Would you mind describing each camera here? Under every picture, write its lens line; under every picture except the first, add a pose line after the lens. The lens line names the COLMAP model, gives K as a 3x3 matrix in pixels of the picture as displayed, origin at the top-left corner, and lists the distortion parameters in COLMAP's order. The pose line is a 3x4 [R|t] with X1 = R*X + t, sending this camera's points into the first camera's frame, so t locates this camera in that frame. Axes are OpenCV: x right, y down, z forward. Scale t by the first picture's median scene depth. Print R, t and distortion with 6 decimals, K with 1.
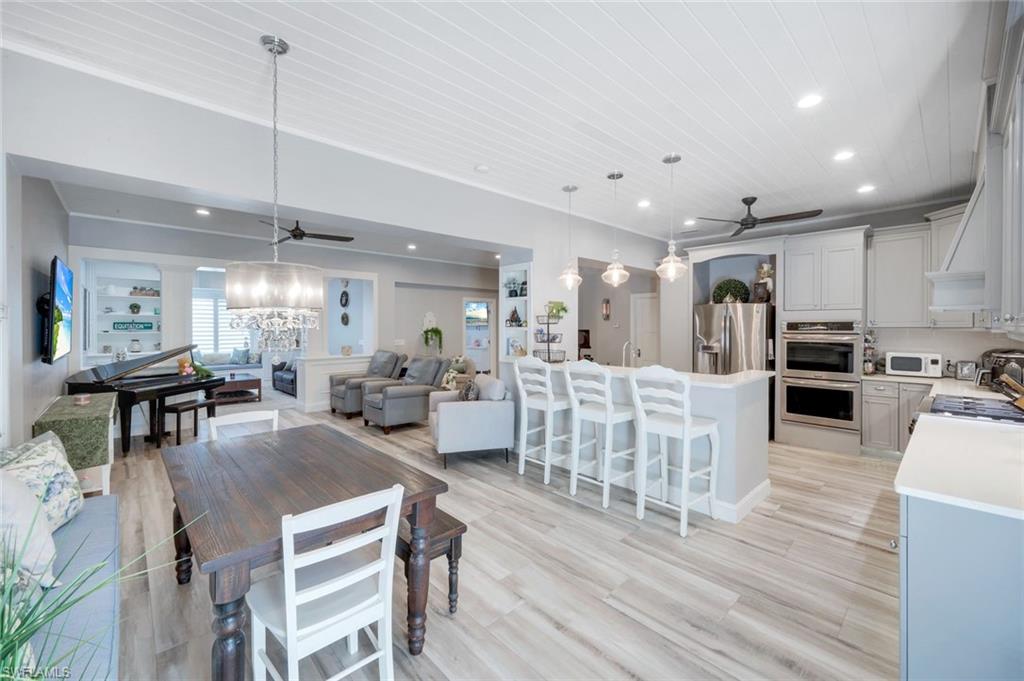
lens RADIAL K [[422.6, 0, 519.9], [0, 422.6, 331.6], [0, 0, 1]] dist [-0.004427, 0.000987]
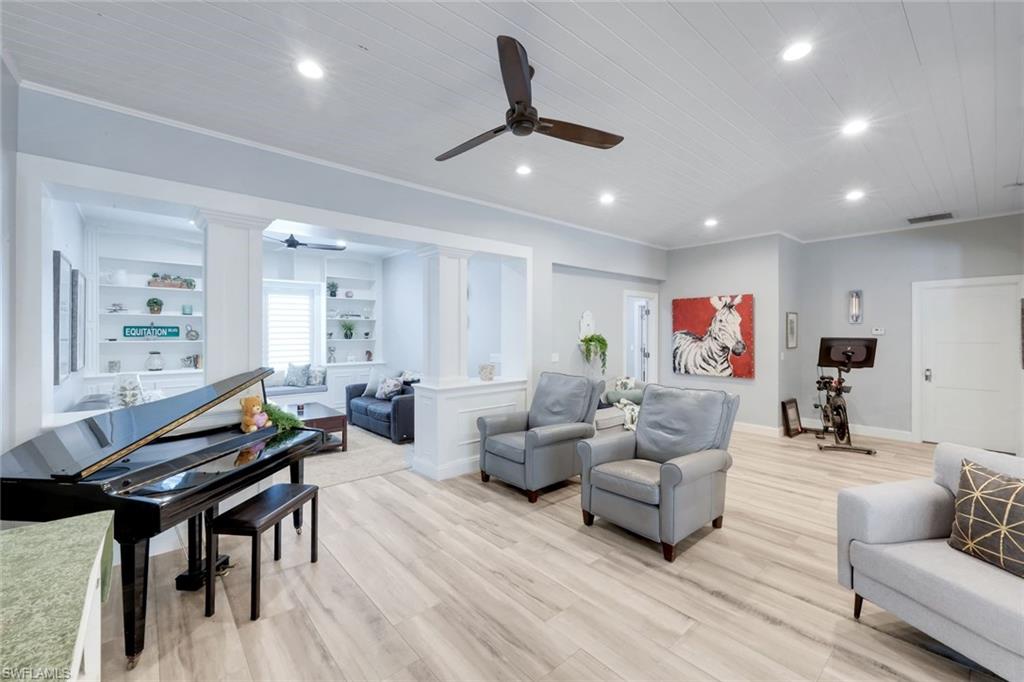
lens RADIAL K [[422.6, 0, 507.1], [0, 422.6, 334.5], [0, 0, 1]] dist [-0.004427, 0.000987]
pose [[0.999177, 0.001458, -0.040533, -0.338130], [-0.001835, 0.999955, -0.009259, -0.003572], [0.040517, 0.009326, 0.999135, 0.365432]]
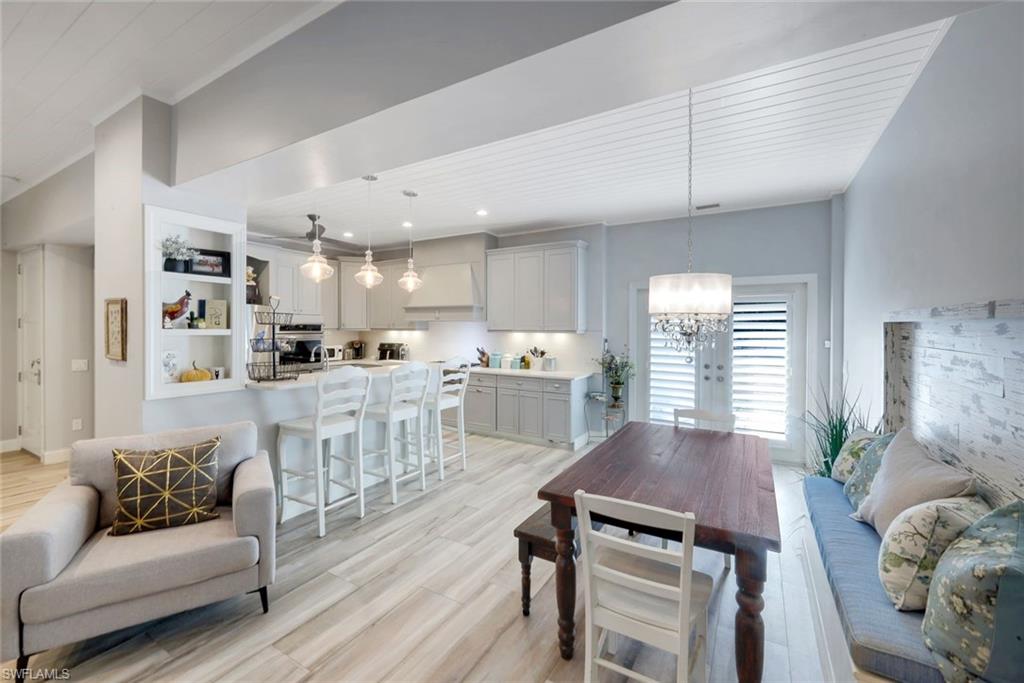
lens RADIAL K [[422.6, 0, 505.4], [0, 422.6, 336.5], [0, 0, 1]] dist [-0.004427, 0.000987]
pose [[-0.275944, -0.020012, 0.960965, -0.395435], [0.010879, 0.999654, 0.023941, -0.006333], [-0.961112, 0.017061, -0.275631, 0.464350]]
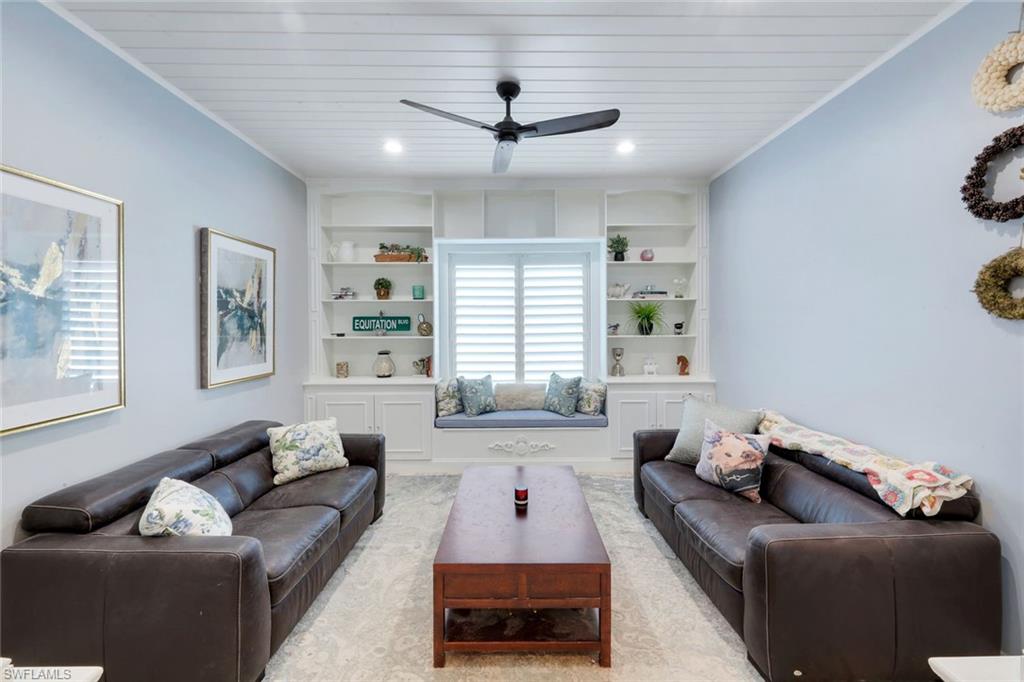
lens RADIAL K [[422.6, 0, 517.9], [0, 422.6, 330.2], [0, 0, 1]] dist [-0.004427, 0.000987]
pose [[0.739171, 0.007750, -0.673474, -0.485700], [-0.003701, 0.999965, 0.007445, -0.010676], [0.673508, -0.003010, 0.739174, 0.775947]]
